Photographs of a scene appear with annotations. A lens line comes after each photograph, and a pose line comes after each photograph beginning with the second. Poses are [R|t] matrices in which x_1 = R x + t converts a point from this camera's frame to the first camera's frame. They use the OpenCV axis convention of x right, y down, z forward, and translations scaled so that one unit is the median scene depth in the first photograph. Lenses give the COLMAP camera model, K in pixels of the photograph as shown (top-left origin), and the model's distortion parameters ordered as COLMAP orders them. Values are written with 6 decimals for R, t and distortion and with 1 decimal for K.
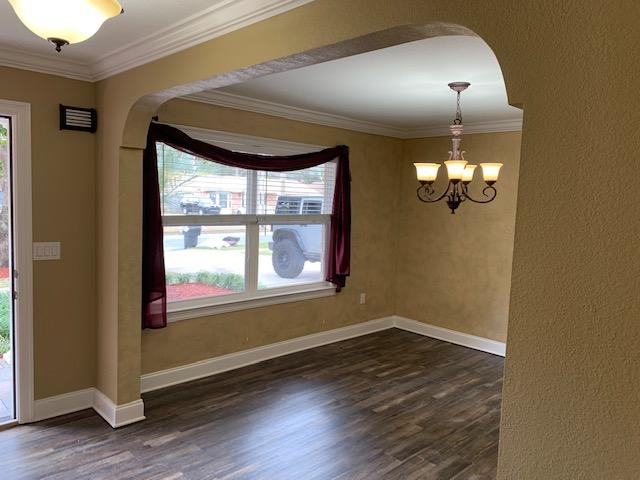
lens RADIAL K [[493.6, 0, 305.9], [0, 493.6, 236.2], [0, 0, 1]] dist [0.020350, -0.001216]
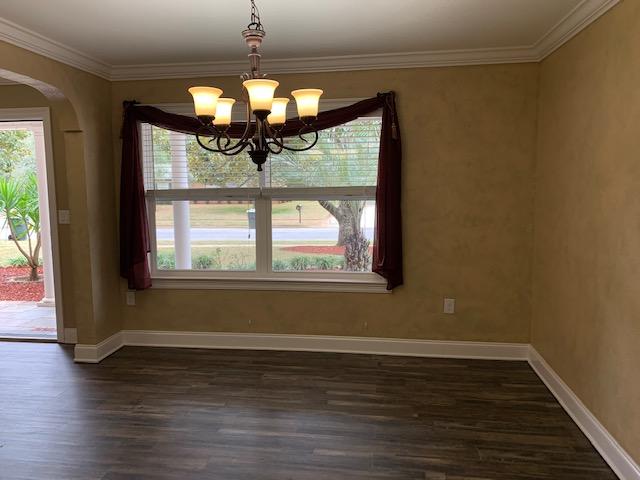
lens RADIAL K [[493.6, 0, 305.9], [0, 493.6, 236.2], [0, 0, 1]] dist [0.020350, -0.001216]
pose [[0.614117, 0.042936, -0.788047, 0.733113], [-0.031310, 0.999058, 0.030032, 0.017010], [0.788594, 0.006231, 0.614883, 0.552634]]
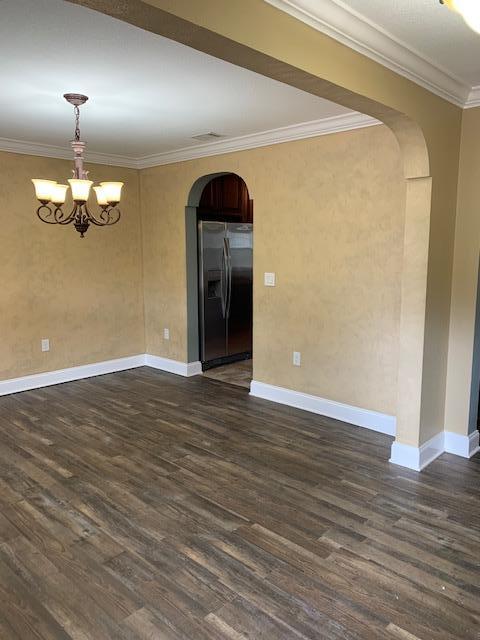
lens RADIAL K [[493.6, 0, 240.0], [0, 493.6, 320.0], [0, 0, 1]] dist [0.020350, -0.001216]
pose [[-0.051579, -0.181810, 0.981980, -0.580498], [0.082989, 0.979108, 0.185637, -0.035337], [-0.995215, 0.091069, -0.035413, 0.635558]]
